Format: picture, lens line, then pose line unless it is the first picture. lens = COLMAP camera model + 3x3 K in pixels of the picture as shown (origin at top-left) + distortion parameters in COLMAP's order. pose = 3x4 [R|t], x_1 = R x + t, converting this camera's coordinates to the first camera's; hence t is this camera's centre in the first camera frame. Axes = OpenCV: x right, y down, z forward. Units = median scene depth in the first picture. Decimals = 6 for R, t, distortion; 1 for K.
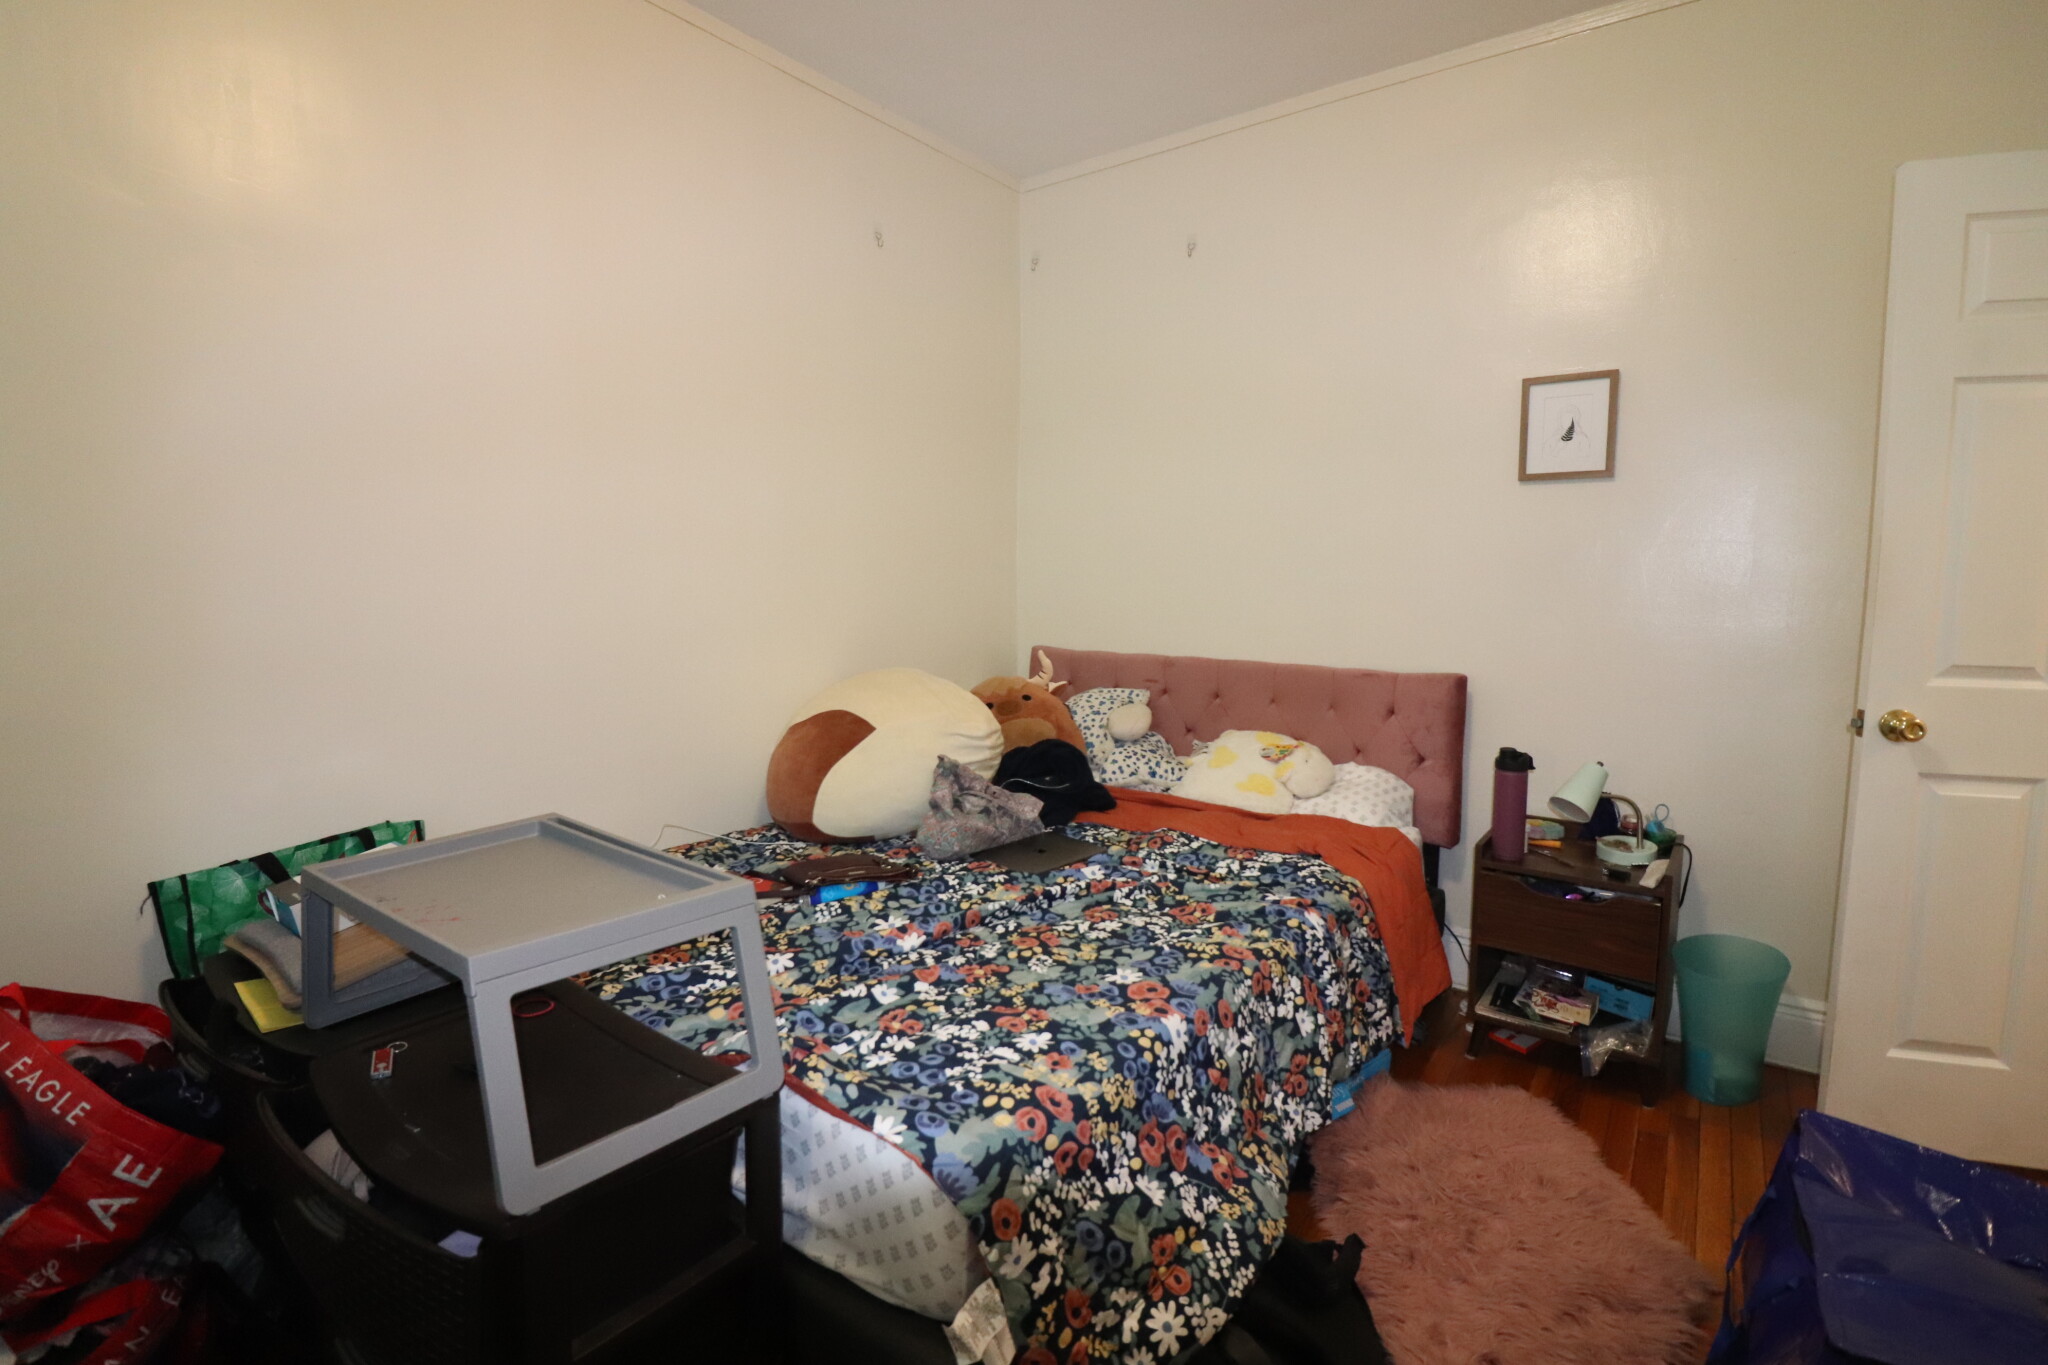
lens RADIAL K [[968.8, 0, 1023.5], [0, 968.8, 679.1], [0, 0, 1]] dist [-0.003478, -0.008427]
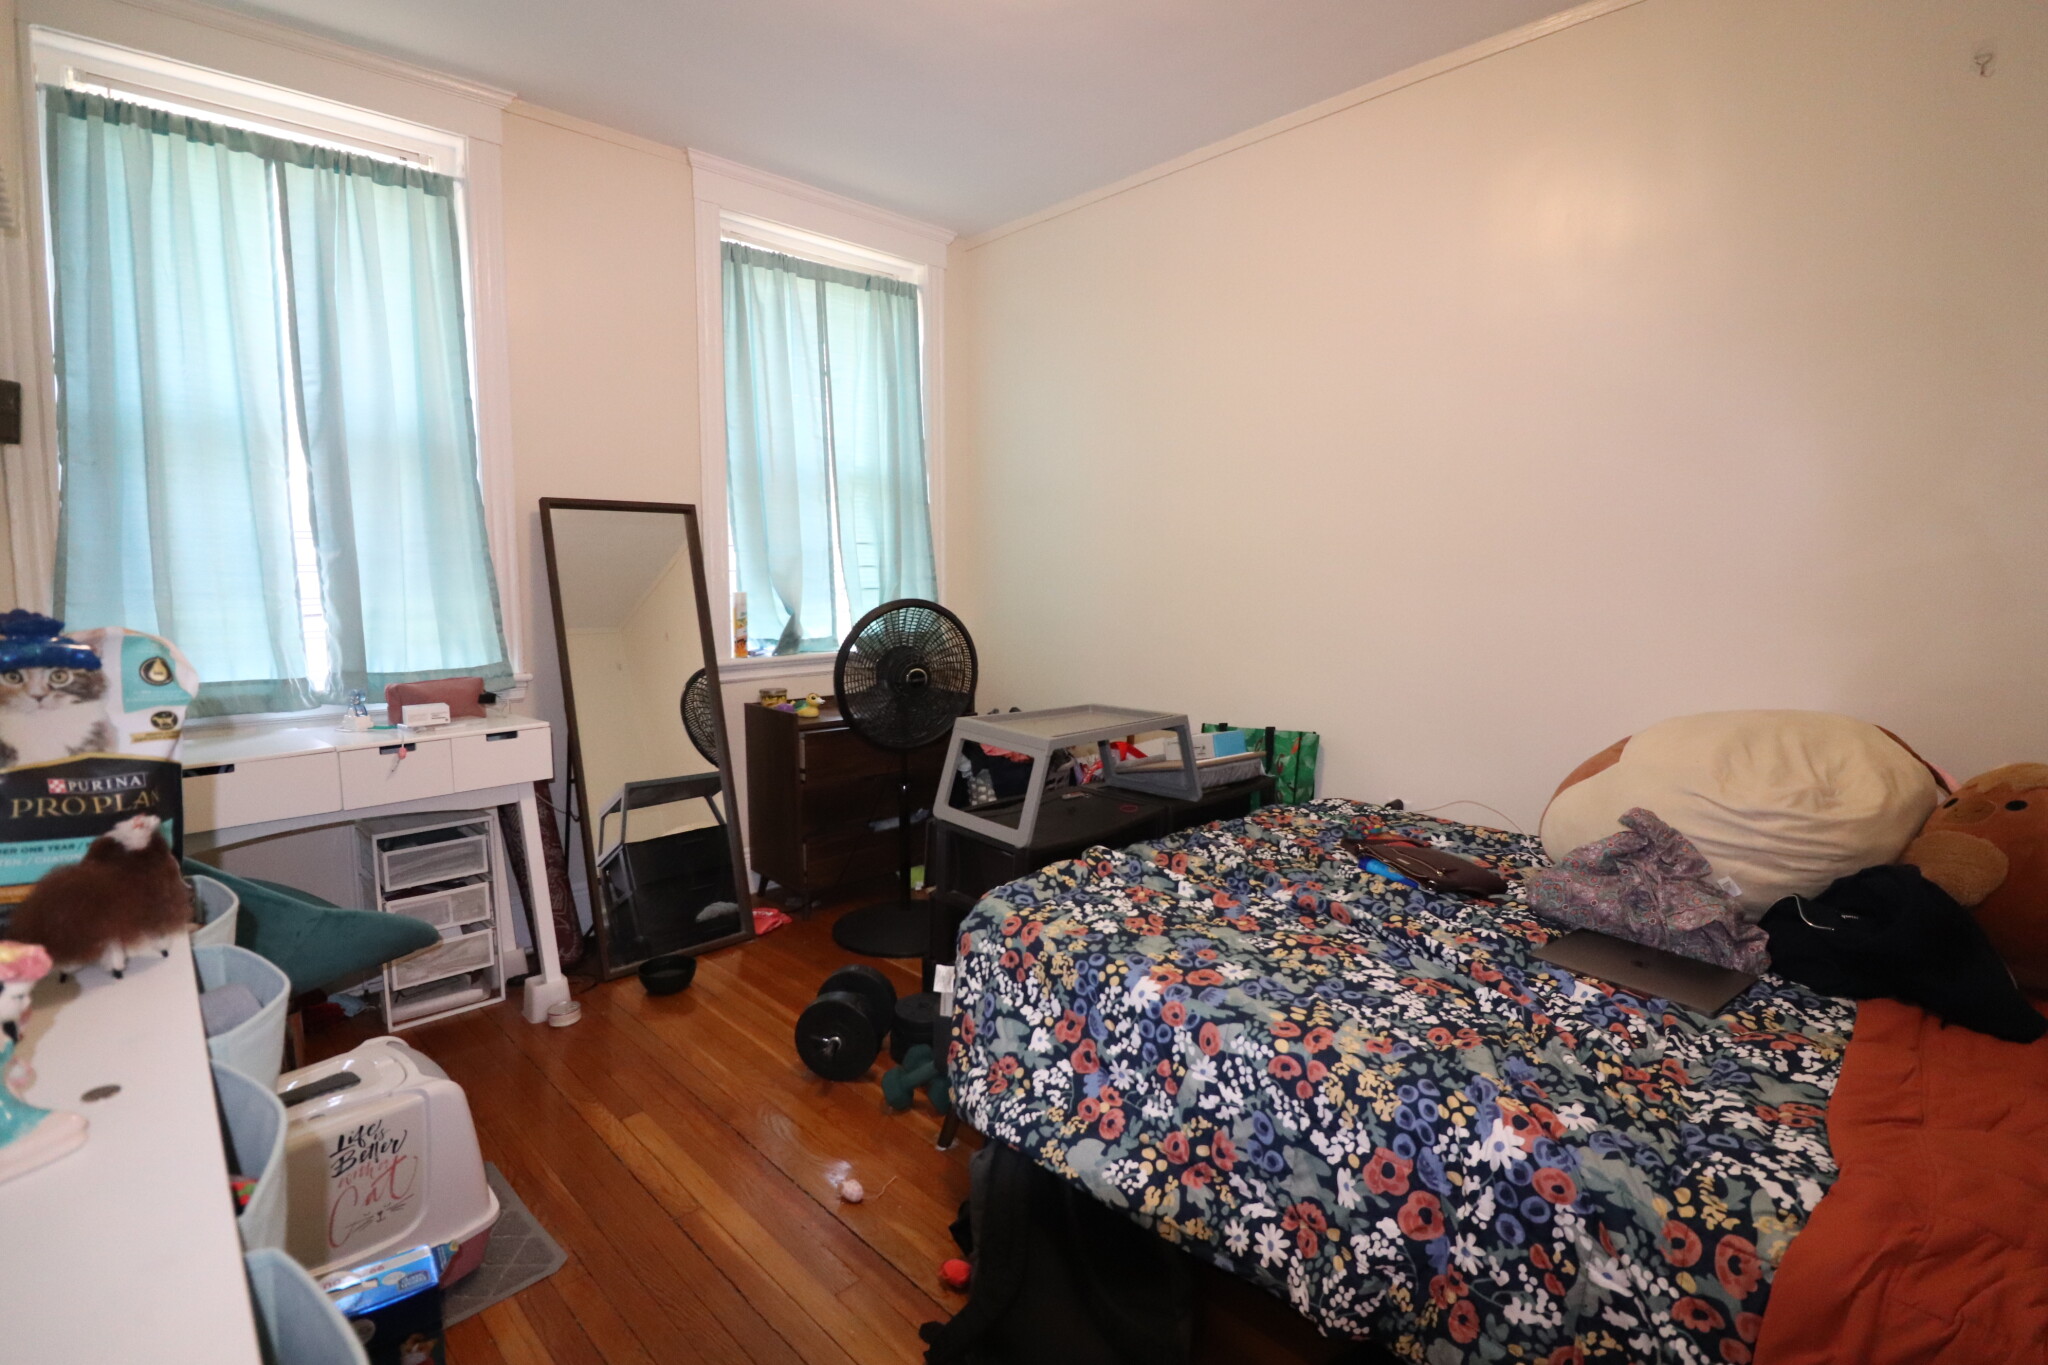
lens RADIAL K [[968.8, 0, 1024.9], [0, 968.8, 679.6], [0, 0, 1]] dist [-0.003478, -0.008427]
pose [[-0.180609, 0.106998, -0.977718, 1.289910], [-0.116905, 0.984683, 0.129356, -0.117089], [0.976583, 0.137663, -0.165334, 1.063362]]
